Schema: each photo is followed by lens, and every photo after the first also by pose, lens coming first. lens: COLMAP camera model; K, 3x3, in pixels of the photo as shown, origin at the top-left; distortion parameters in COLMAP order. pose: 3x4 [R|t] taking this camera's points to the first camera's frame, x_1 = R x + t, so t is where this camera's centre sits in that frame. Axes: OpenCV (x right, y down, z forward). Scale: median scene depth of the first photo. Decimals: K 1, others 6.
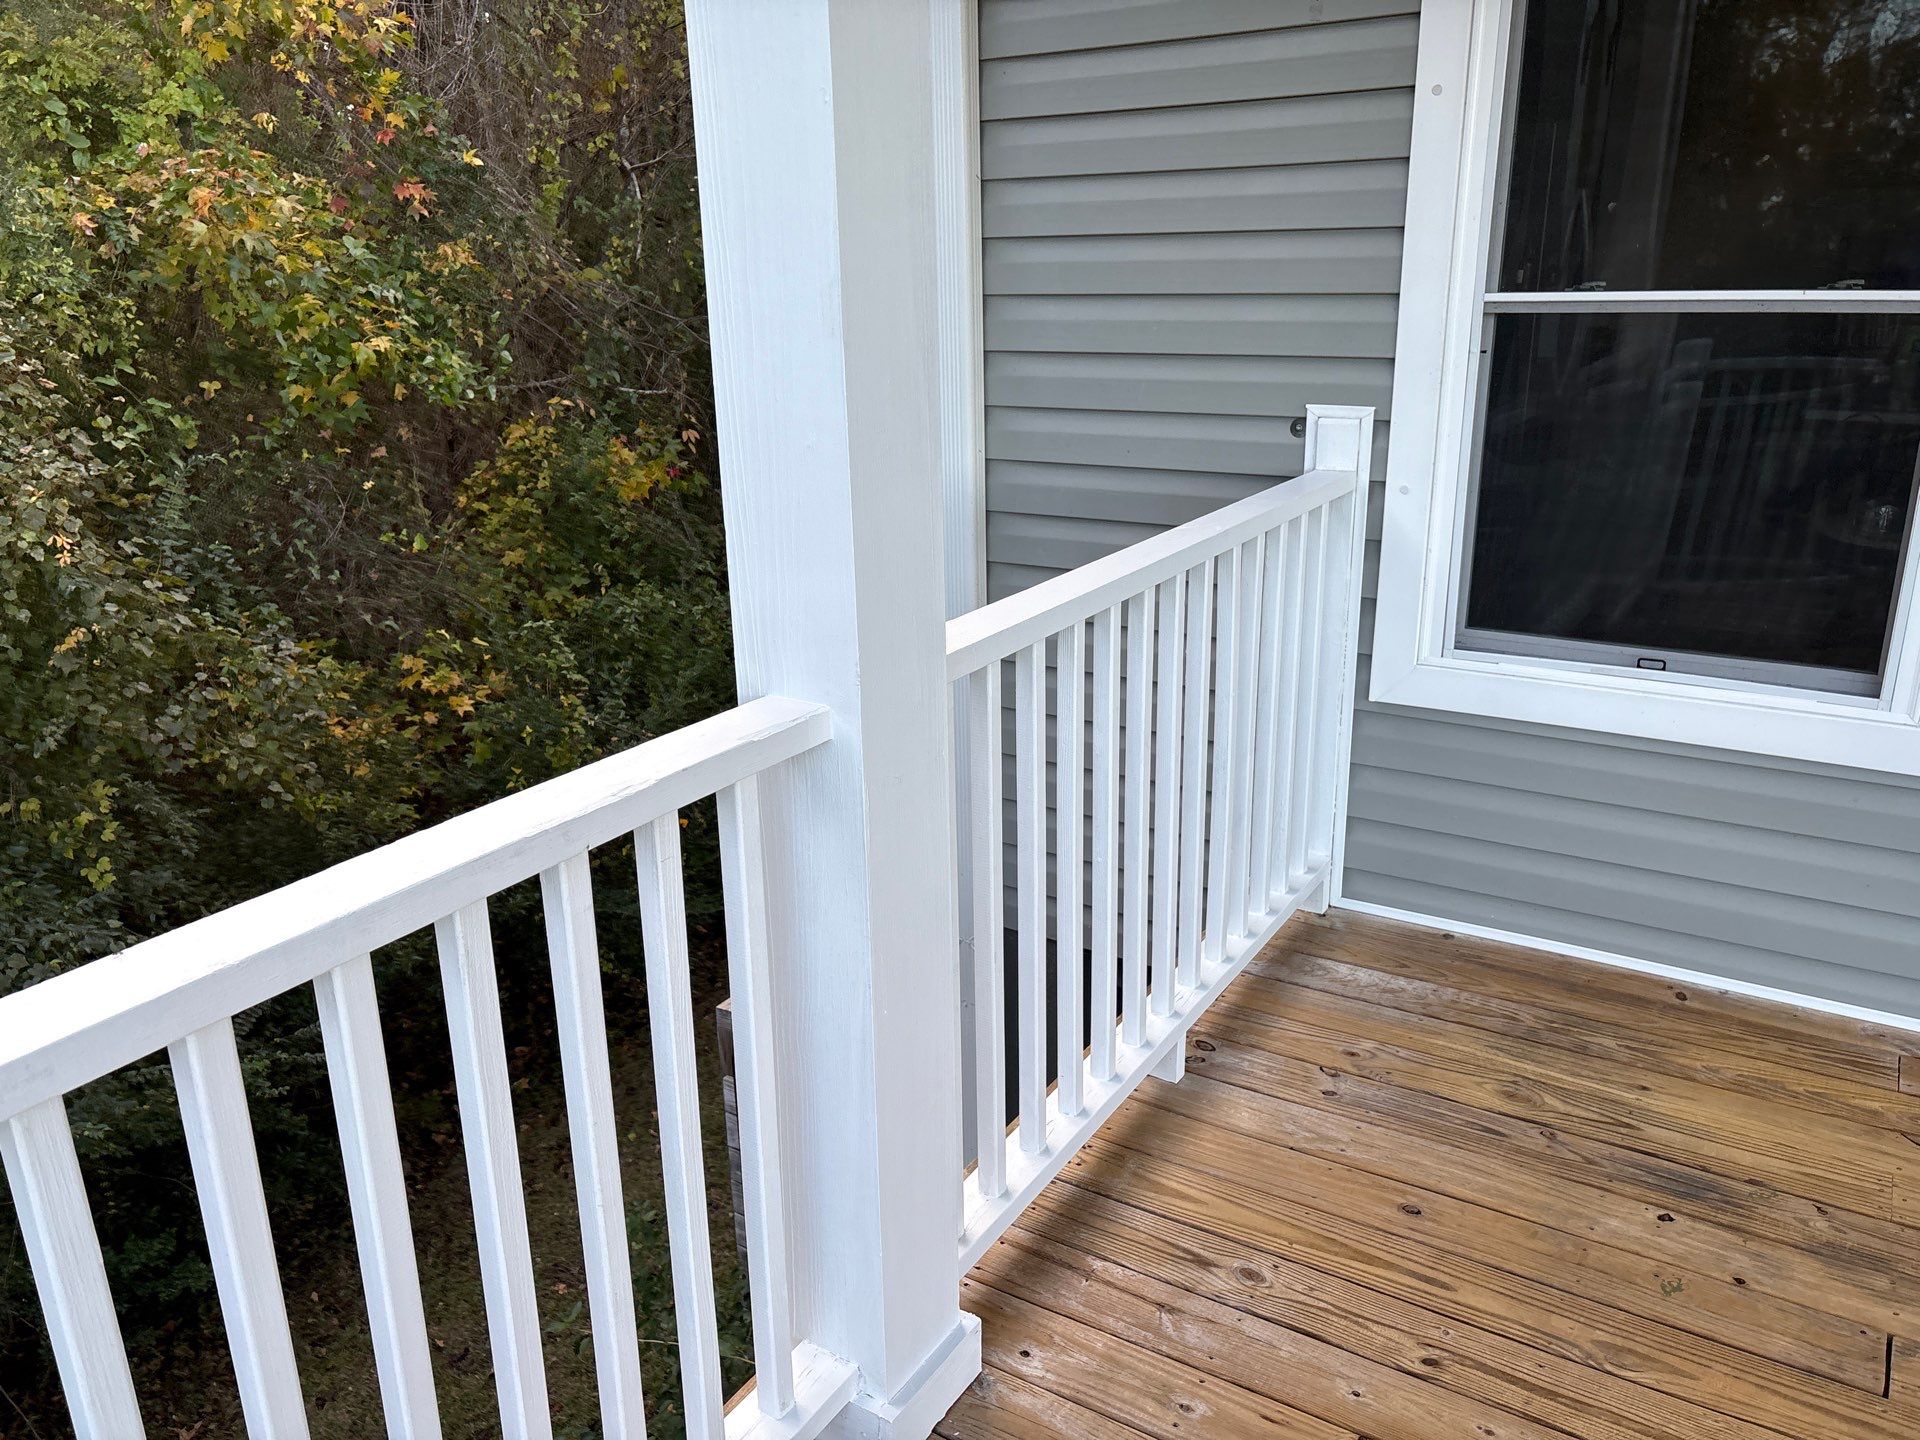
lens RADIAL K [[1406.7, 0, 949.6], [0, 1406.7, 745.9], [0, 0, 1]] dist [0.031142, -0.046915]
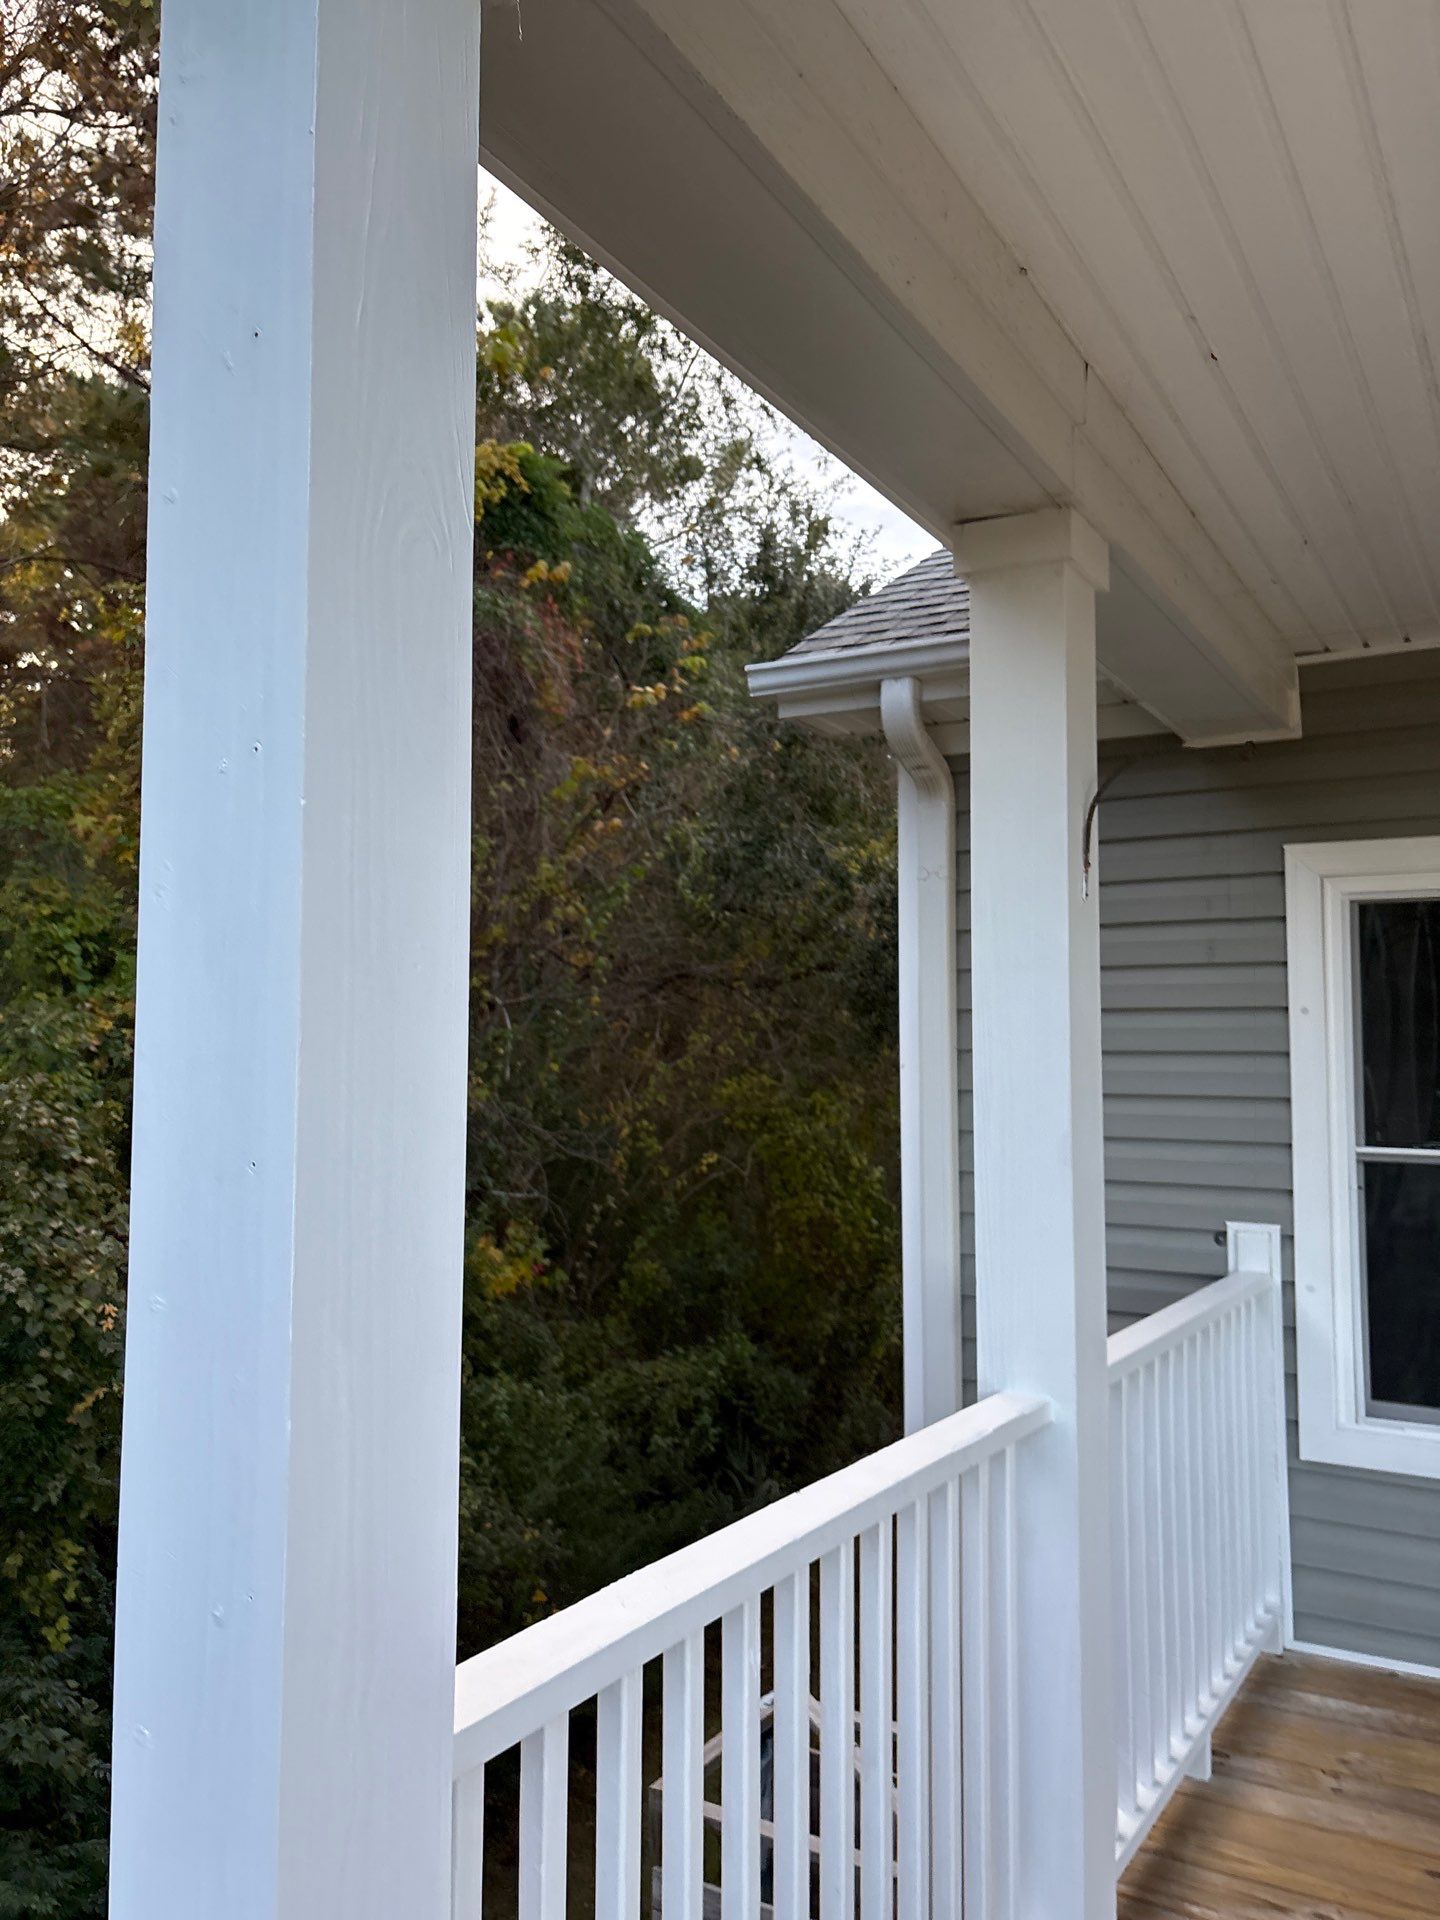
lens RADIAL K [[1435.2, 0, 720.0], [0, 1435.2, 960.0], [0, 0, 1]] dist [-0.002662, -0.007134]
pose [[0.999469, 0.030877, 0.010448, -0.232262], [-0.024070, 0.915216, -0.402244, 0.082612], [-0.021982, 0.401779, 0.915473, -0.308078]]
